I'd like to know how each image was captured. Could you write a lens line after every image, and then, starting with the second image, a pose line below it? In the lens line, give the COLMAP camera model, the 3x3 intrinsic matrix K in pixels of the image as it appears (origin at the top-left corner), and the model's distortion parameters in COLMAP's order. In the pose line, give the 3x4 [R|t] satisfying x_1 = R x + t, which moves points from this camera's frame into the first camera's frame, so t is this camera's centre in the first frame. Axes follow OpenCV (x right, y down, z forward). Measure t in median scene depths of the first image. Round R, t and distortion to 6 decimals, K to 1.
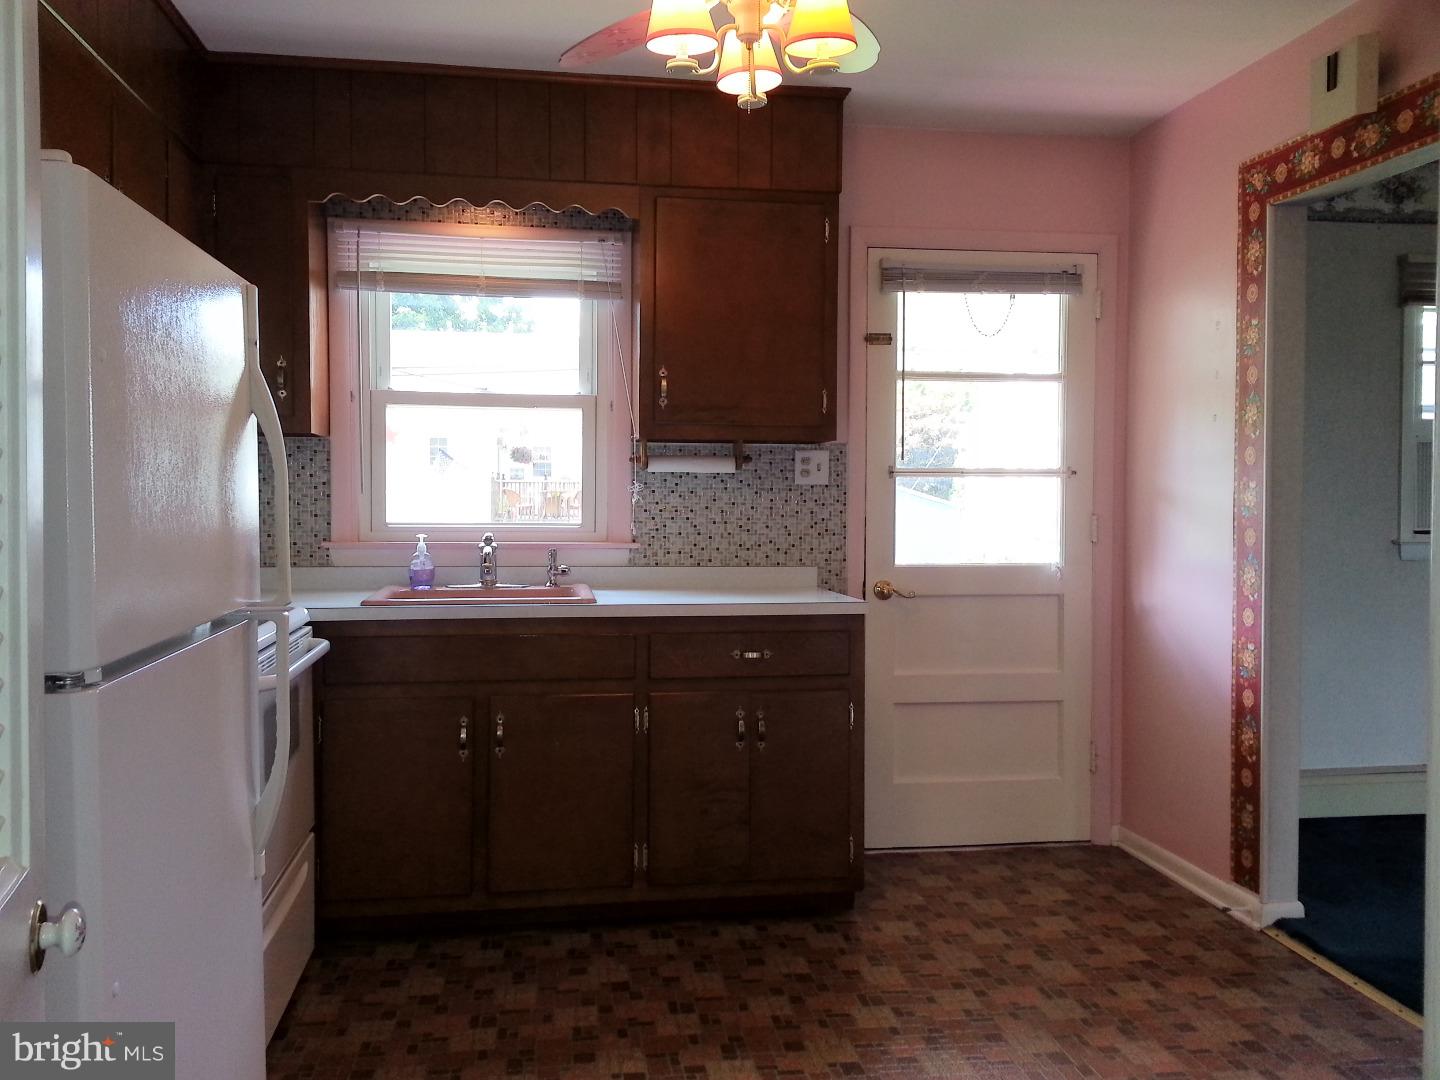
lens RADIAL K [[1145.3, 0, 720.0], [0, 1145.3, 540.0], [0, 0, 1]] dist [0.004926, 0.000663]
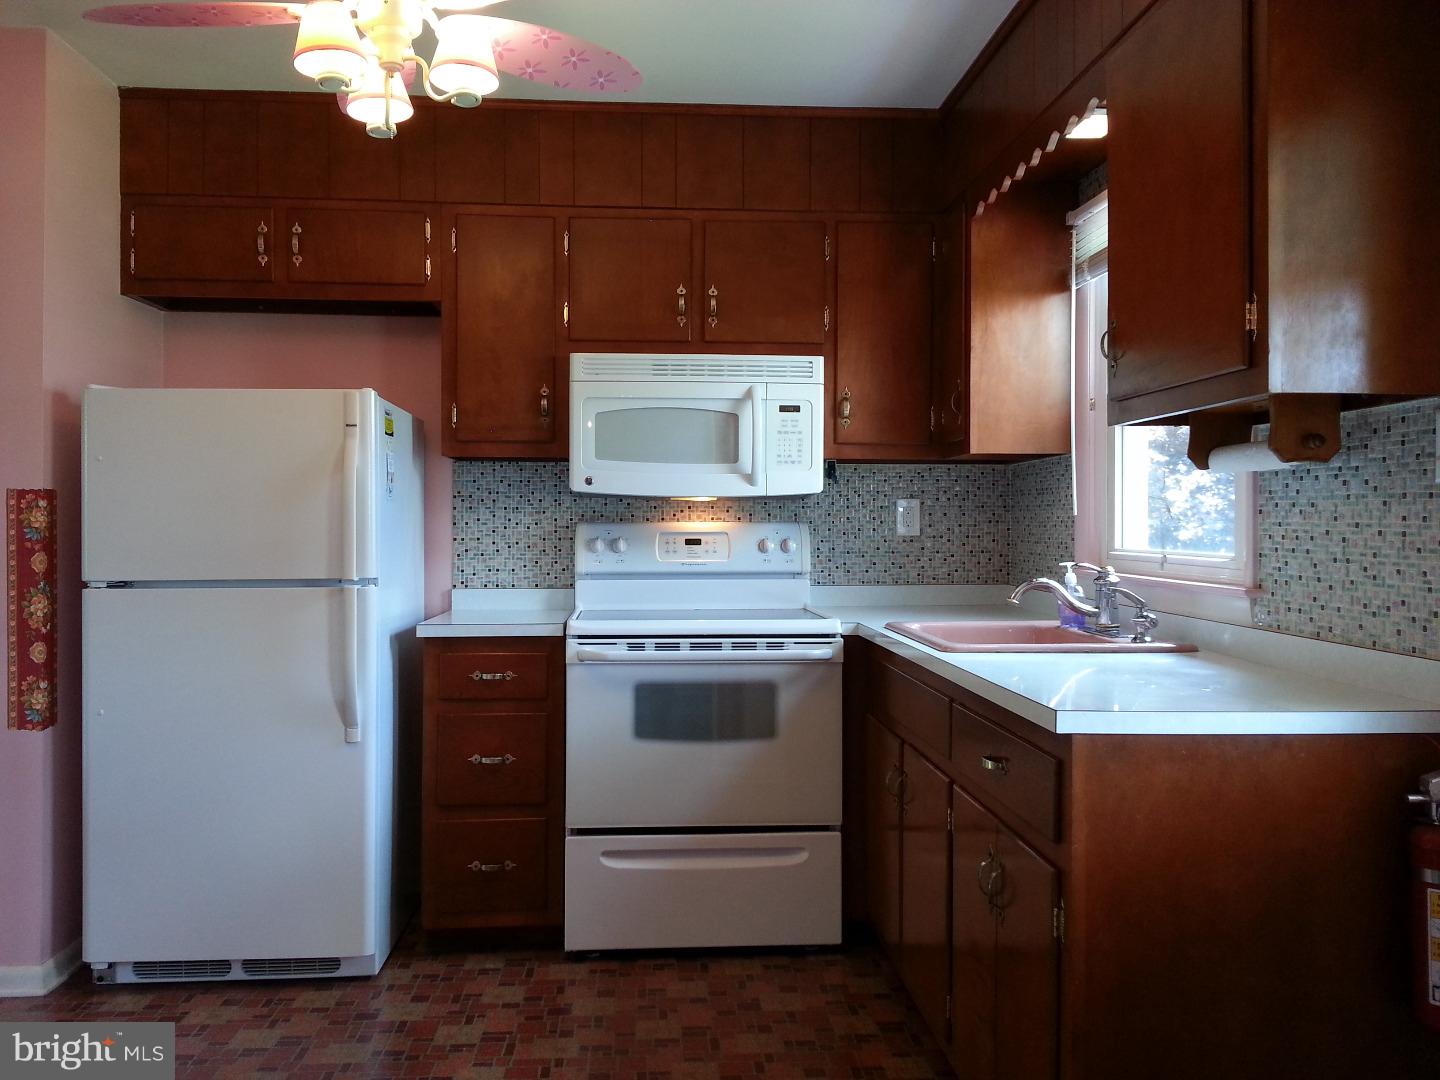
lens RADIAL K [[1145.3, 0, 720.0], [0, 1145.3, 540.0], [0, 0, 1]] dist [0.004926, 0.000663]
pose [[-0.088491, 0.011752, -0.996008, 0.562851], [-0.020469, 0.999698, 0.013614, -0.026299], [0.995867, 0.021592, -0.088224, 0.761460]]
